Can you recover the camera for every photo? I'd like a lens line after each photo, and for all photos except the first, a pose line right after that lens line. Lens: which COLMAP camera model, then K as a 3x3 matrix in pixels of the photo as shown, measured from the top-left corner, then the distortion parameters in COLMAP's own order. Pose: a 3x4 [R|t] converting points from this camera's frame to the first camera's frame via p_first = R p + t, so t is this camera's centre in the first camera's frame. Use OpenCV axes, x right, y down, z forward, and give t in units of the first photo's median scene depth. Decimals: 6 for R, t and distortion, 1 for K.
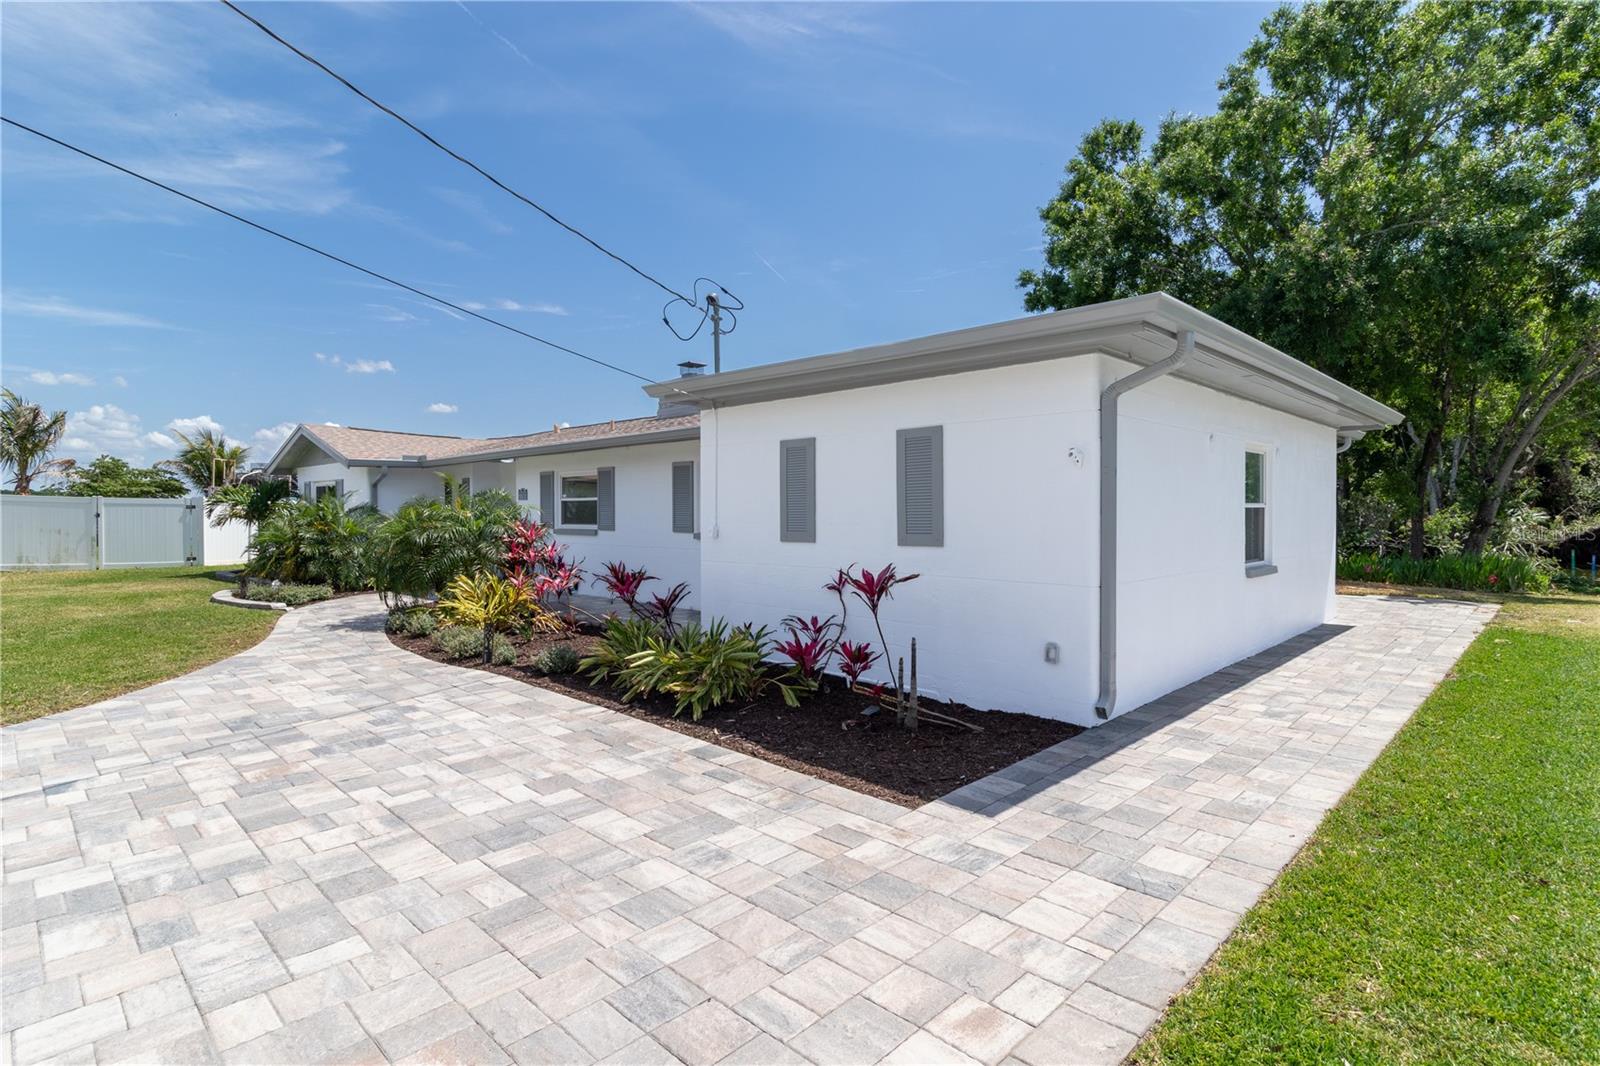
lens RADIAL K [[797.0, 0, 791.2], [0, 797.0, 554.1], [0, 0, 1]] dist [0.000007, -0.000227]
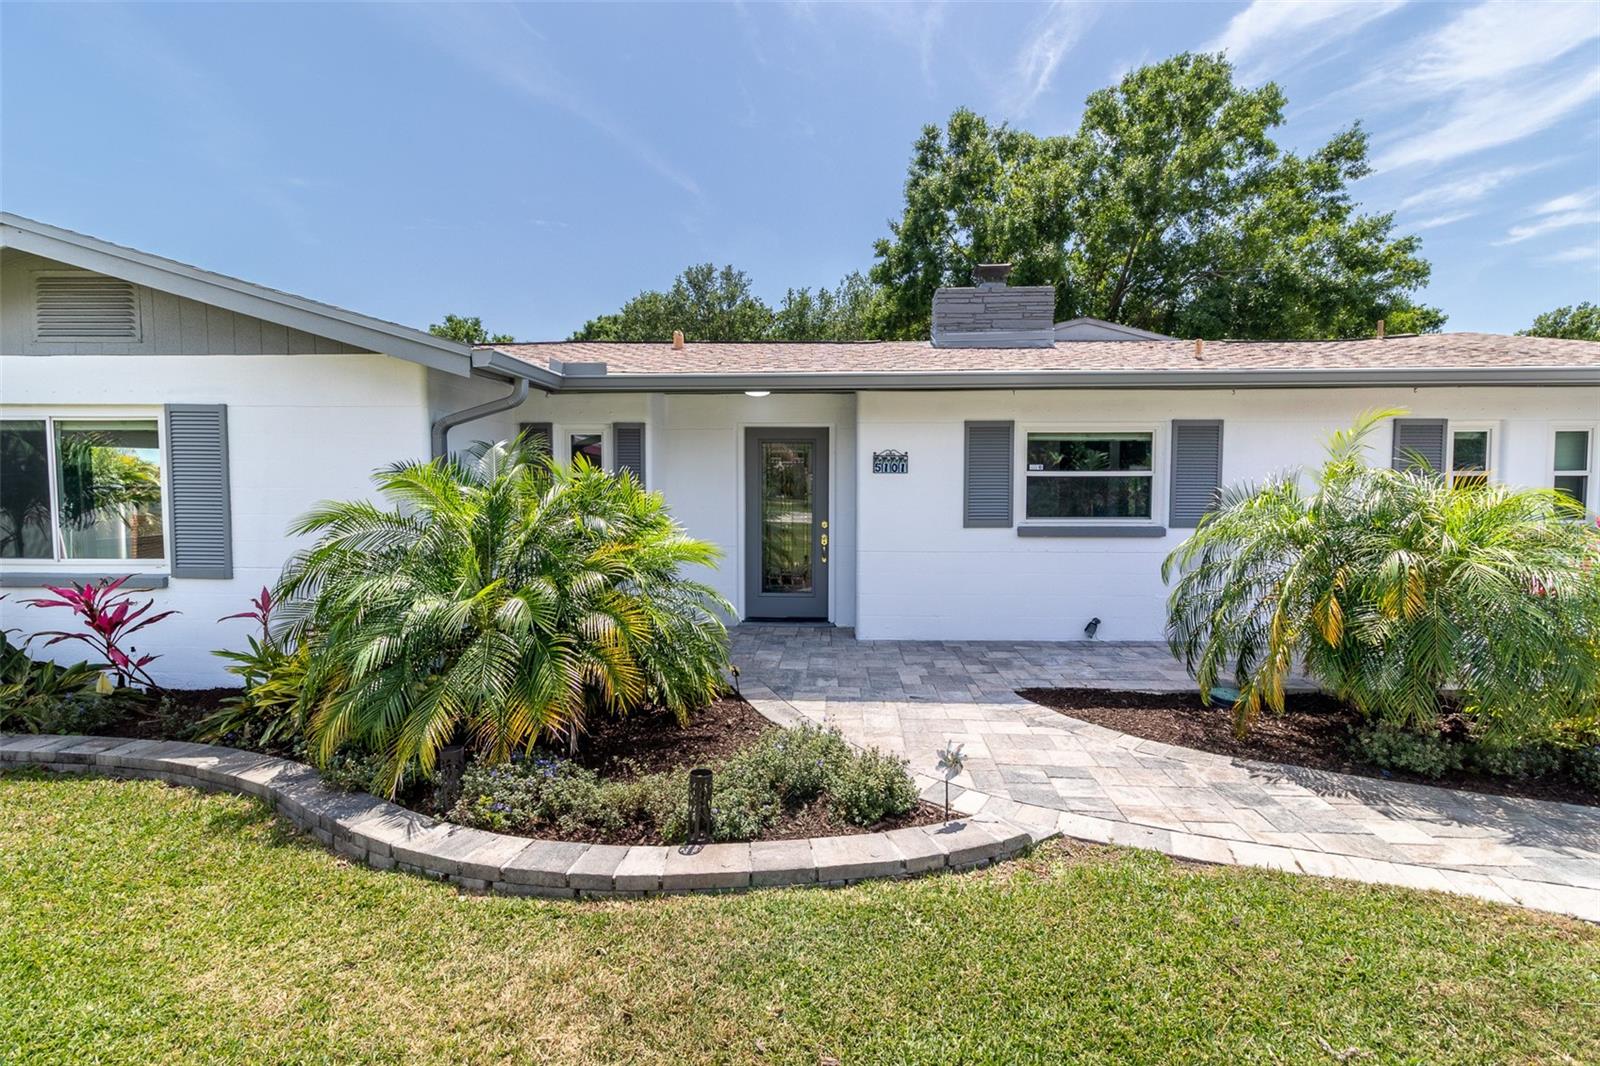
lens RADIAL K [[739.5, 0, 800.0], [0, 739.5, 533.0], [0, 0, 1]] dist [0.000287, 0.000217]
pose [[0.731079, -0.041244, 0.681045, -0.656726], [0.034376, 0.999130, 0.023605, -0.038995], [-0.681426, 0.006154, 0.731861, 0.639385]]
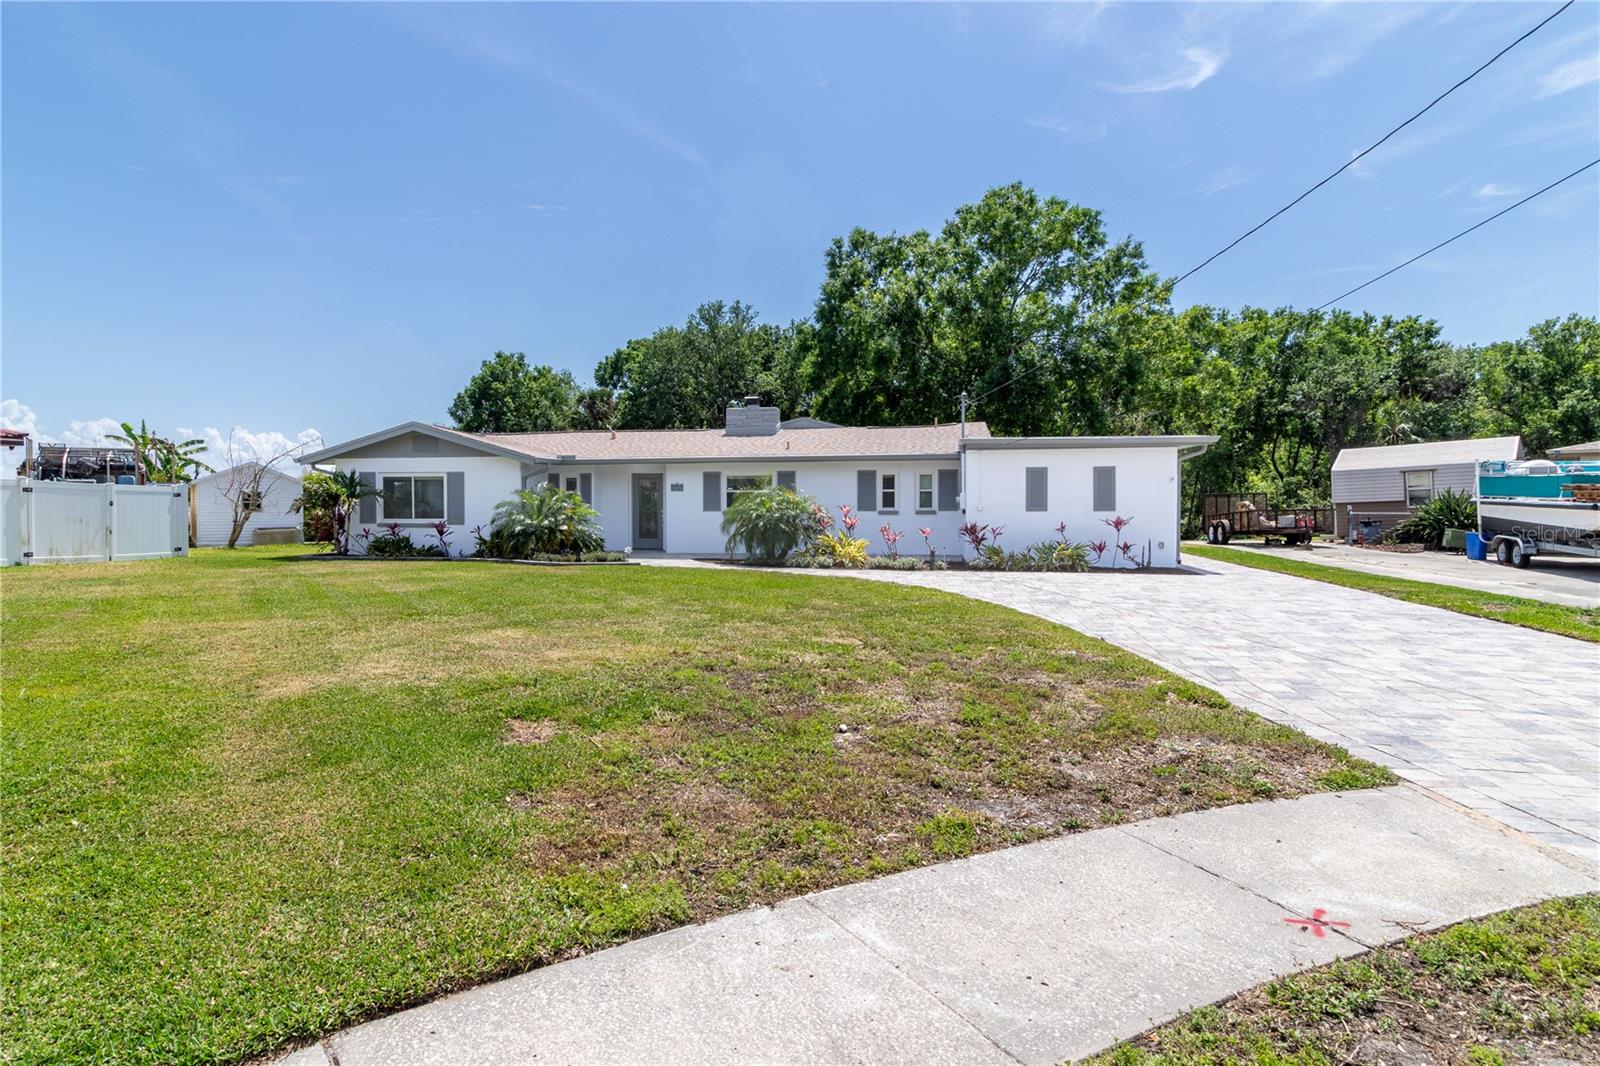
lens RADIAL K [[866.1, 0, 724.9], [0, 866.1, 534.7], [0, 0, 1]] dist [0.000511, 0.000257]
pose [[0.836764, -0.021491, 0.547142, -1.027369], [0.030142, 0.999522, -0.006837, 0.020782], [-0.546734, 0.022213, 0.837012, -0.304743]]
